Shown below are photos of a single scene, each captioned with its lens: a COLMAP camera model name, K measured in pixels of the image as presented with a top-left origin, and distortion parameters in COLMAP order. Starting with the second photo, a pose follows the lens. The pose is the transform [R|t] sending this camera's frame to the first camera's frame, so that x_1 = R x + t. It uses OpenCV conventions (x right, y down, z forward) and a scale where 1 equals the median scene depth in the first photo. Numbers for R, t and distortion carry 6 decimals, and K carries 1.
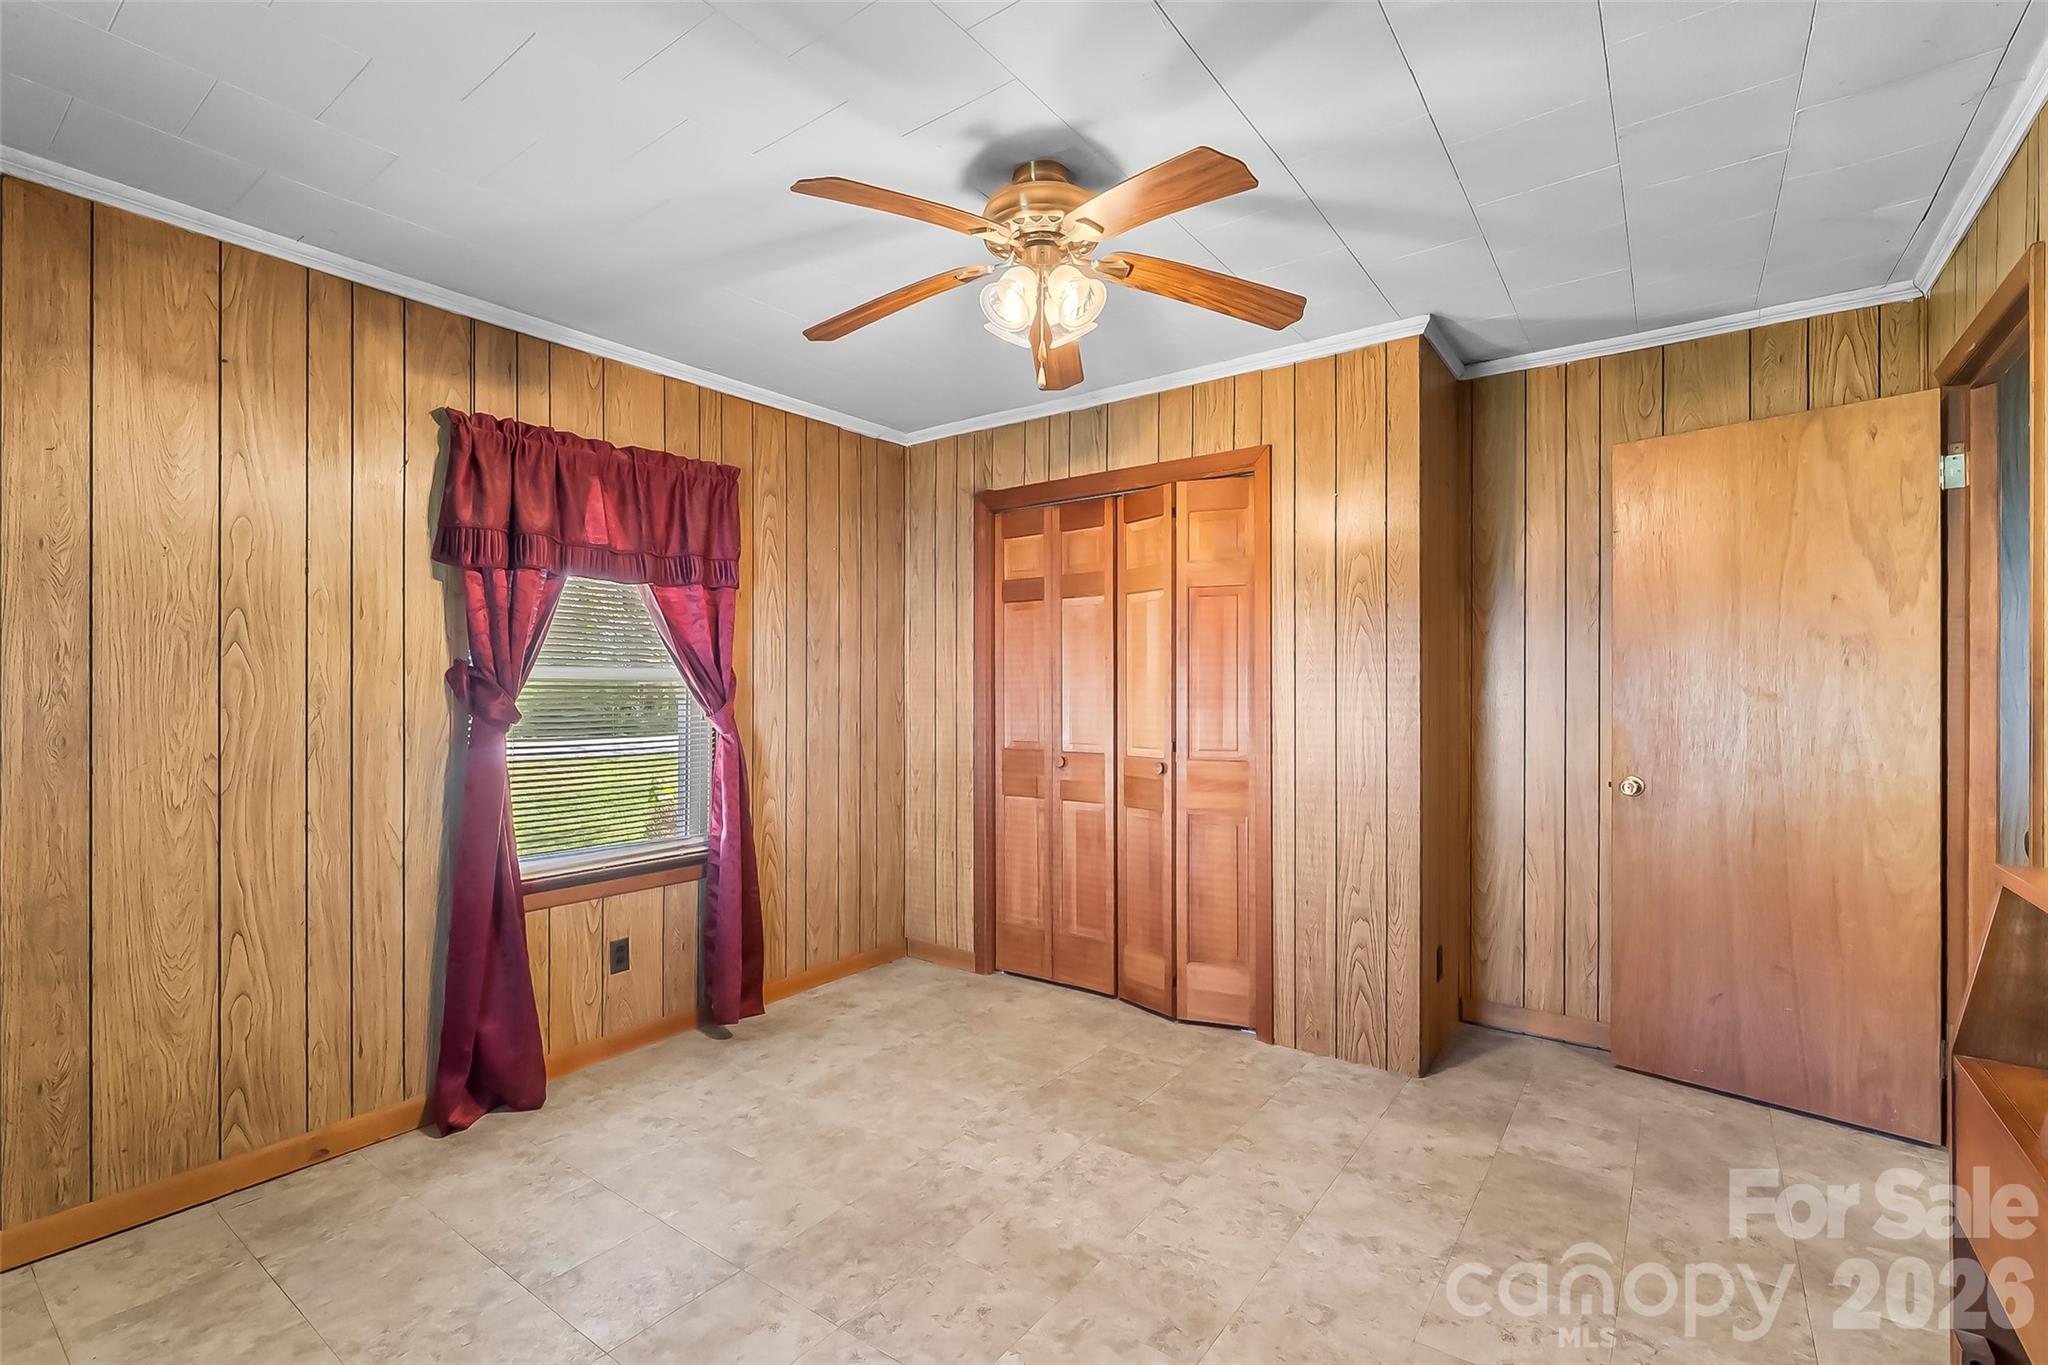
lens RADIAL K [[891.6, 0, 1032.1], [0, 891.6, 694.6], [0, 0, 1]] dist [0.000427, -0.000297]
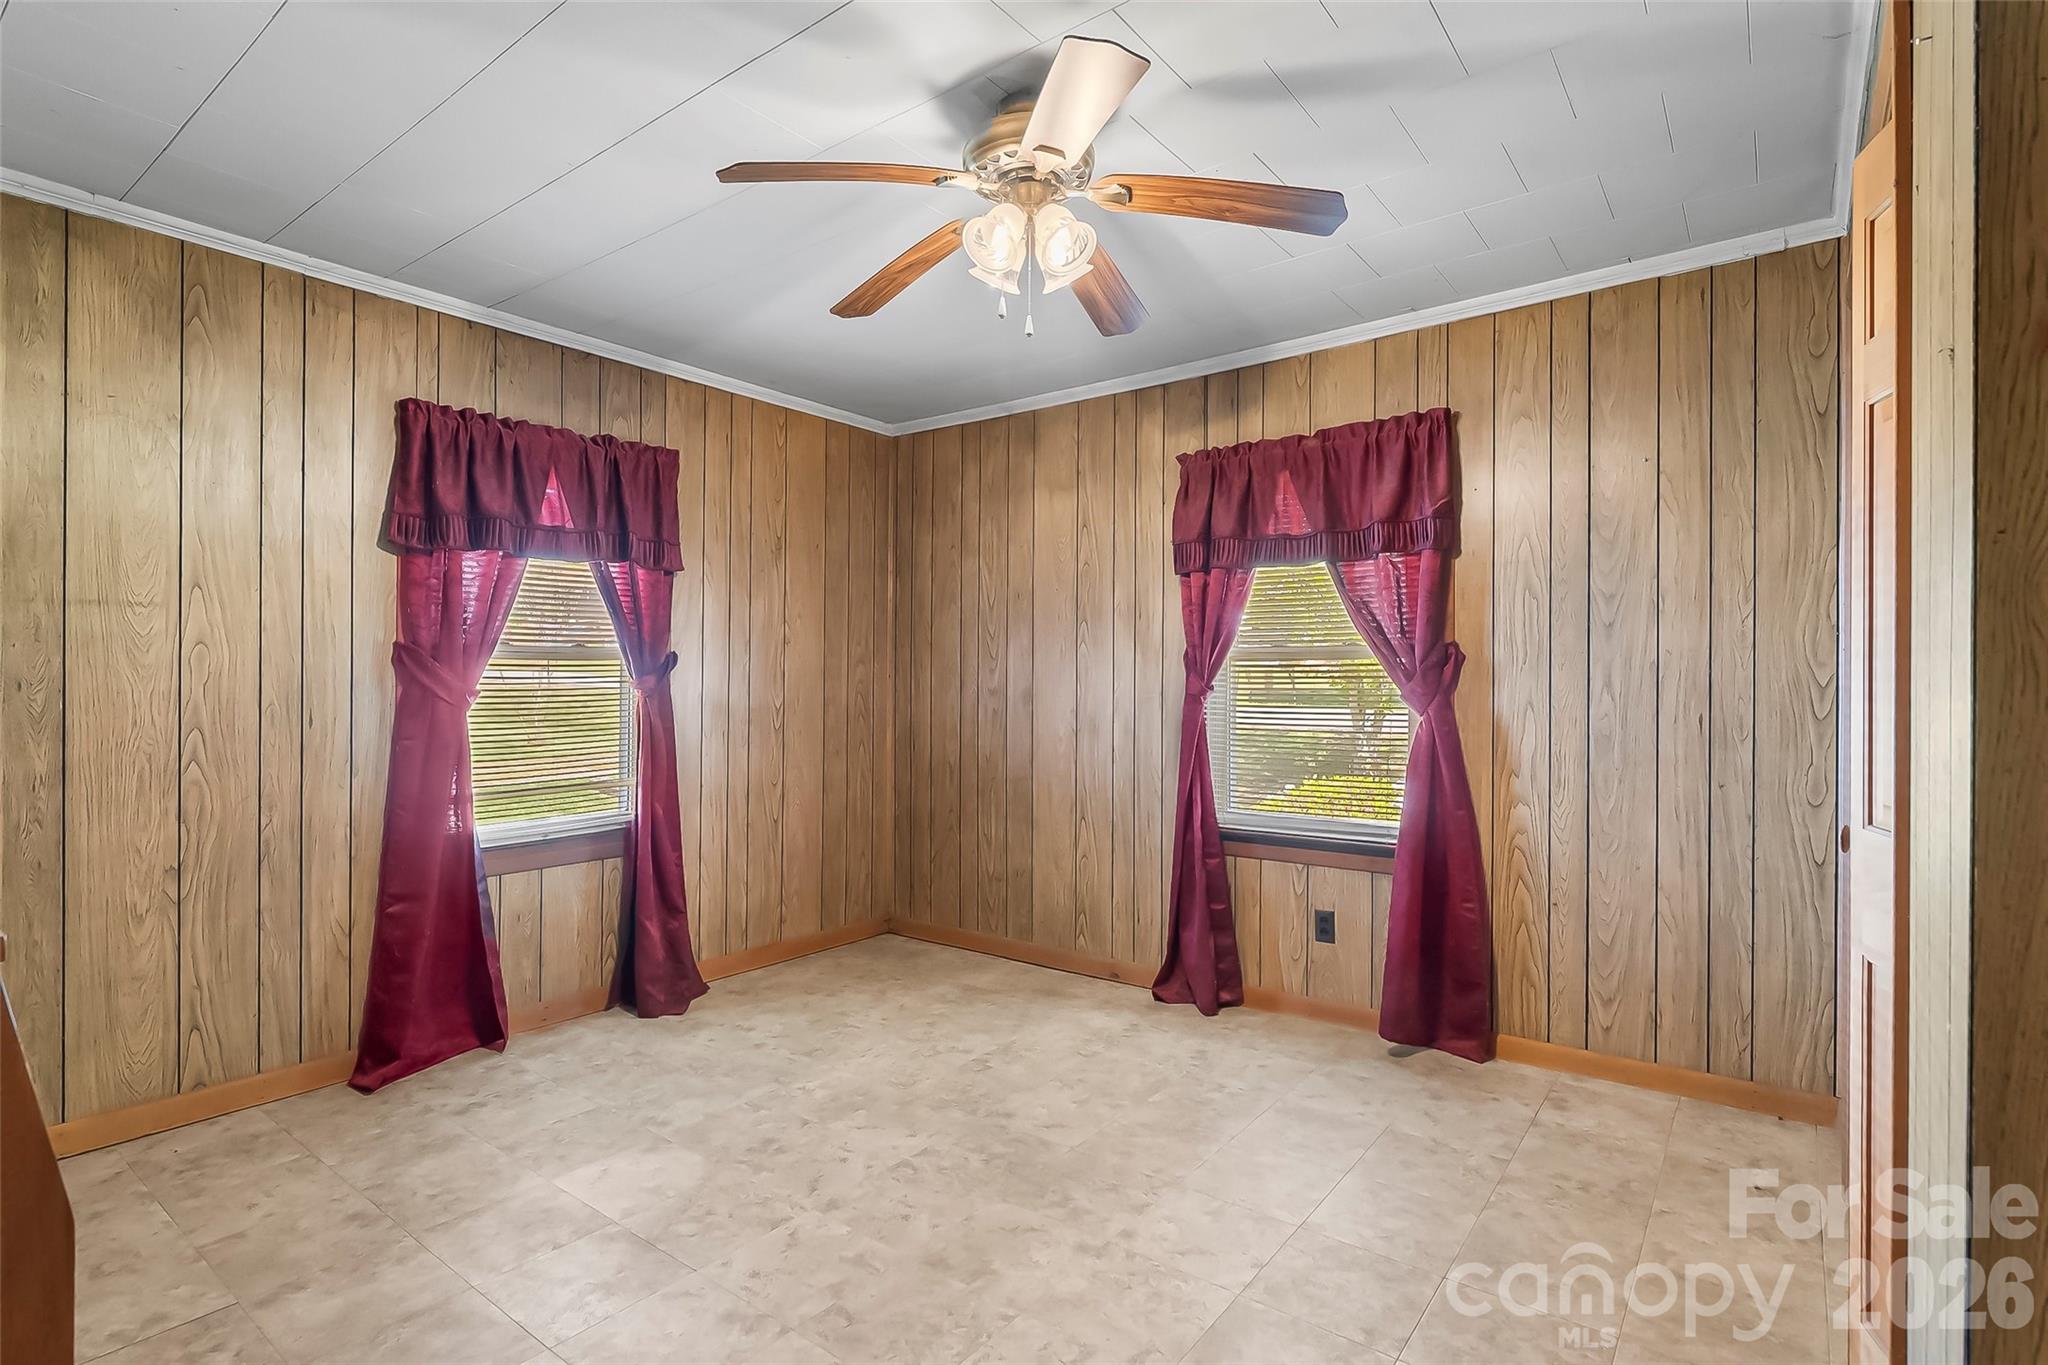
lens RADIAL K [[996.3, 0, 1031.5], [0, 996.3, 675.6], [0, 0, 1]] dist [-0.009749, 0.000347]
pose [[-0.013320, -0.000559, -0.999911, 0.759086], [-0.000696, 1.000000, -0.000549, 0.004908], [0.999911, 0.000689, -0.013320, 0.744740]]
